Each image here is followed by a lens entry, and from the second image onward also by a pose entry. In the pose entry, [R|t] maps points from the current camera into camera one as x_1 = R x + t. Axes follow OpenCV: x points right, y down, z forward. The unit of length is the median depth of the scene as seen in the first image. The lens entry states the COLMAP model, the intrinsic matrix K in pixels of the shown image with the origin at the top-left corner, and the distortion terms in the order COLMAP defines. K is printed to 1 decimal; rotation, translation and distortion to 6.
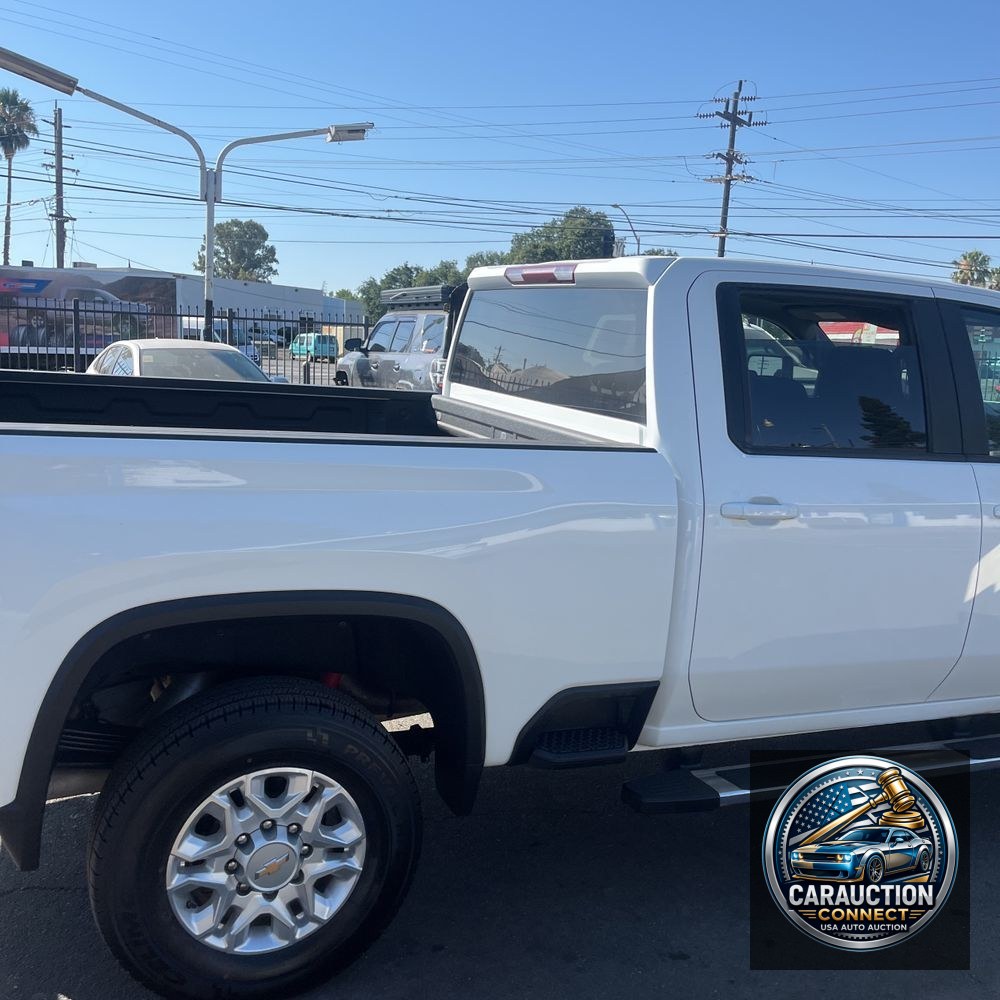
lens RADIAL K [[999.7, 0, 479.0], [0, 999.7, 497.2], [0, 0, 1]] dist [0.016442, 0.012249]
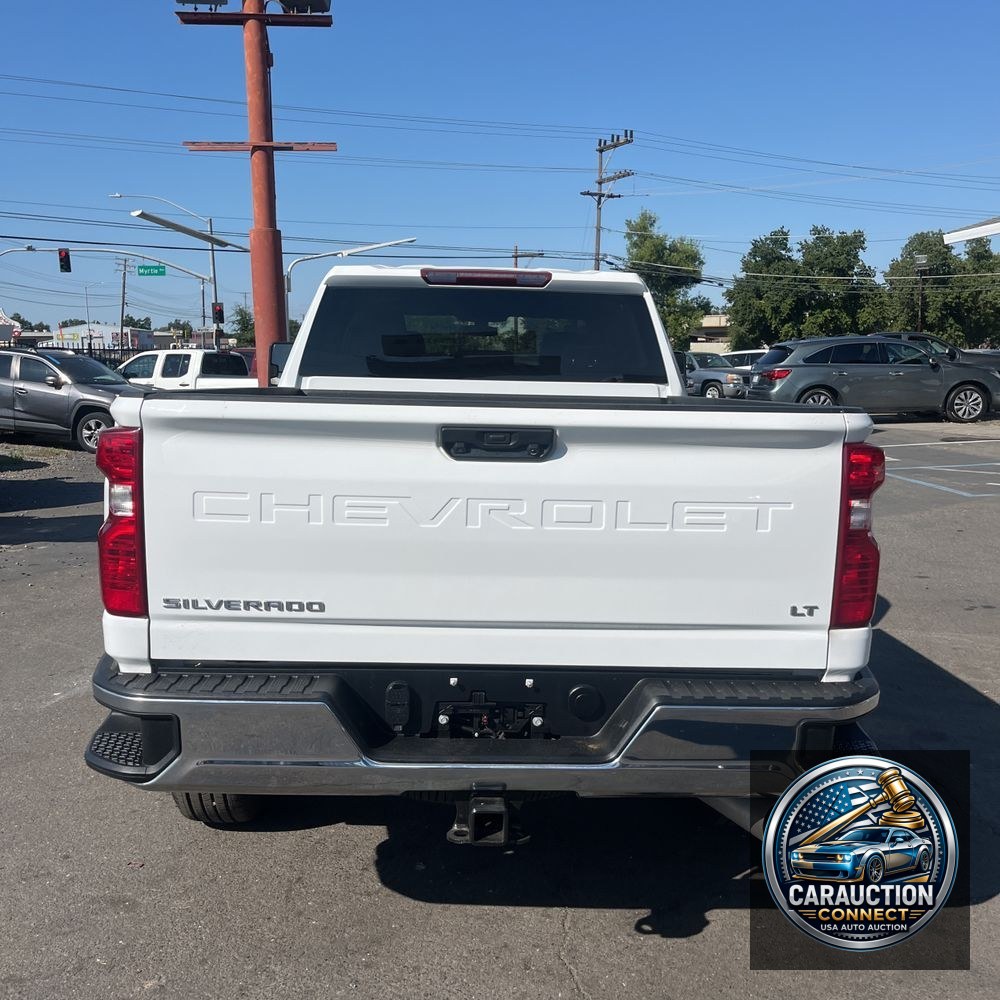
lens RADIAL K [[992.9, 0, 500.8], [0, 992.9, 485.3], [0, 0, 1]] dist [0.046269, -0.027332]
pose [[0.369869, -0.160686, 0.915083, -0.088865], [0.159887, 0.981245, 0.107679, -0.008098], [-0.915223, 0.106483, 0.388623, 0.042704]]
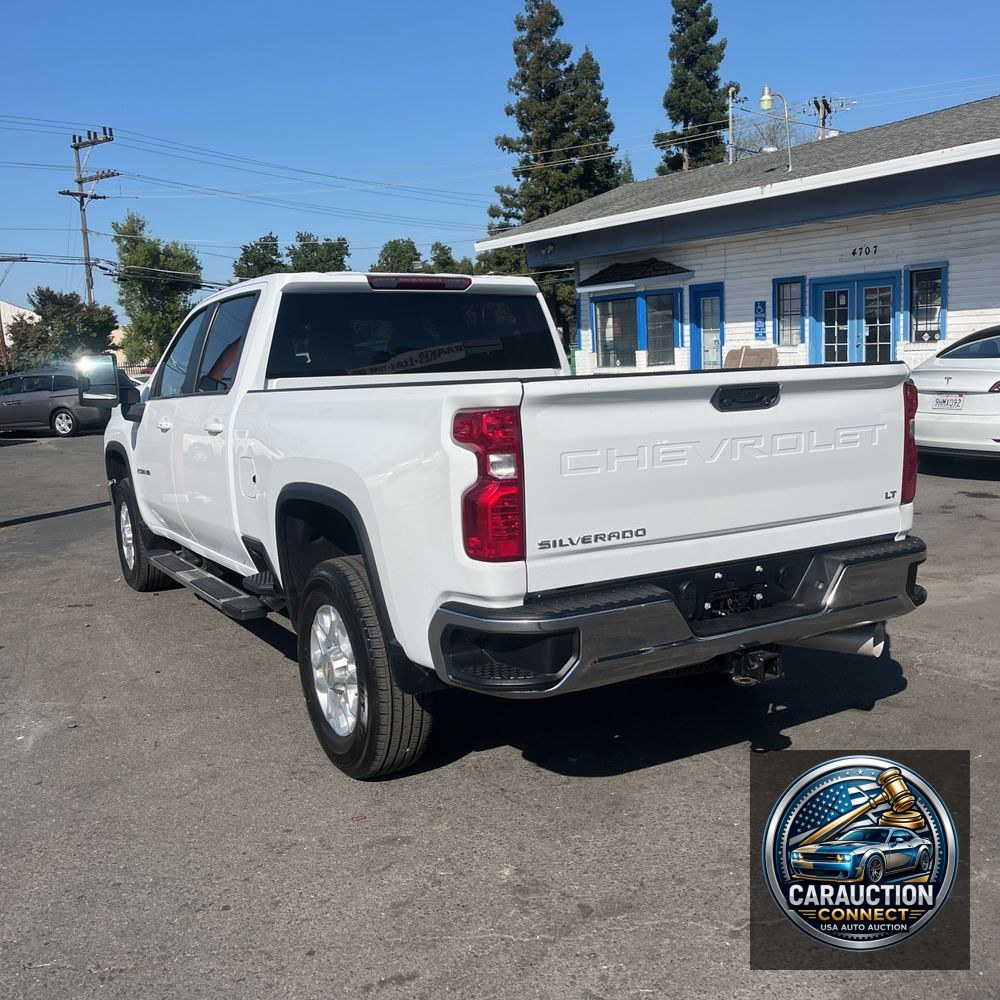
lens RADIAL K [[992.9, 0, 500.8], [0, 992.9, 485.3], [0, 0, 1]] dist [0.046269, -0.027332]
pose [[-0.123448, -0.170646, 0.977569, -0.110416], [0.199391, 0.960748, 0.192889, -0.015839], [-0.972113, 0.218730, -0.084577, 0.086032]]
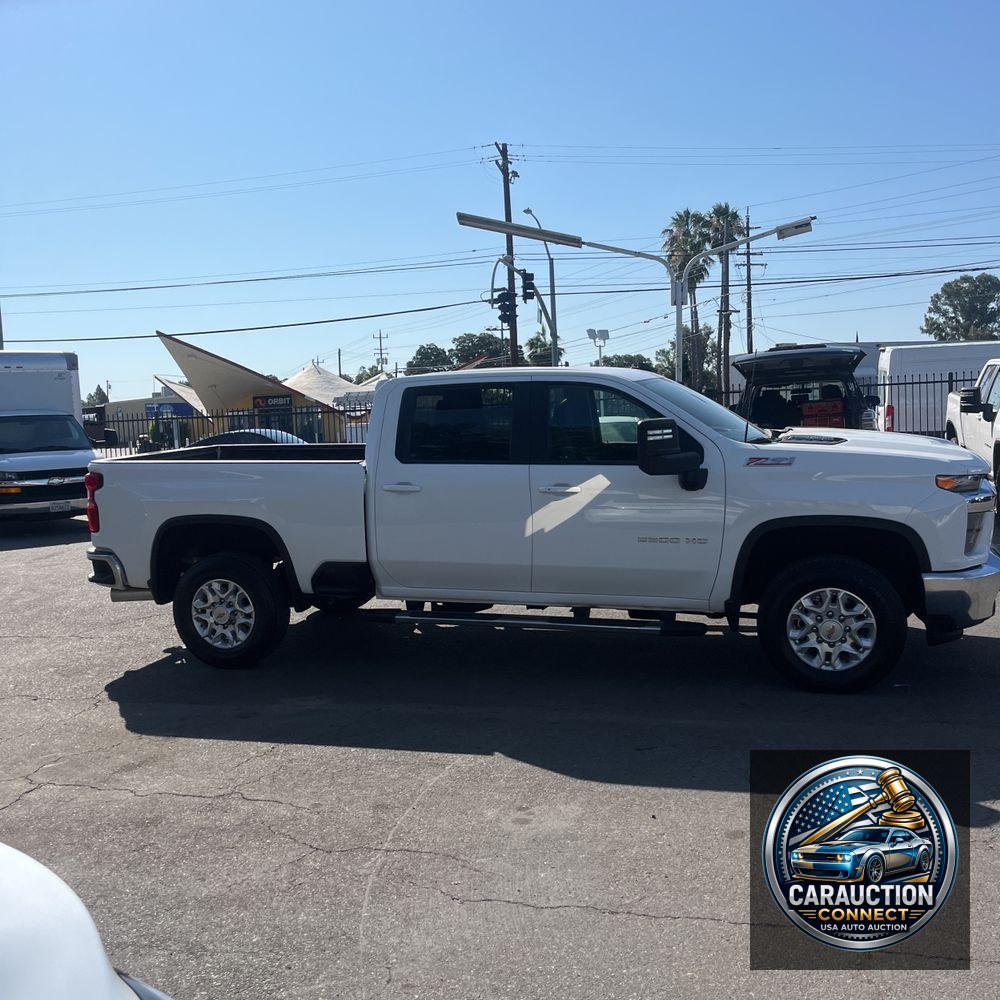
lens RADIAL K [[995.4, 0, 493.4], [0, 995.4, 494.7], [0, 0, 1]] dist [0.062077, -0.022274]
pose [[0.762701, -0.021026, -0.646410, 0.121868], [-0.025329, 0.997734, -0.062339, 0.010557], [0.646255, 0.063919, 0.760440, -0.036348]]
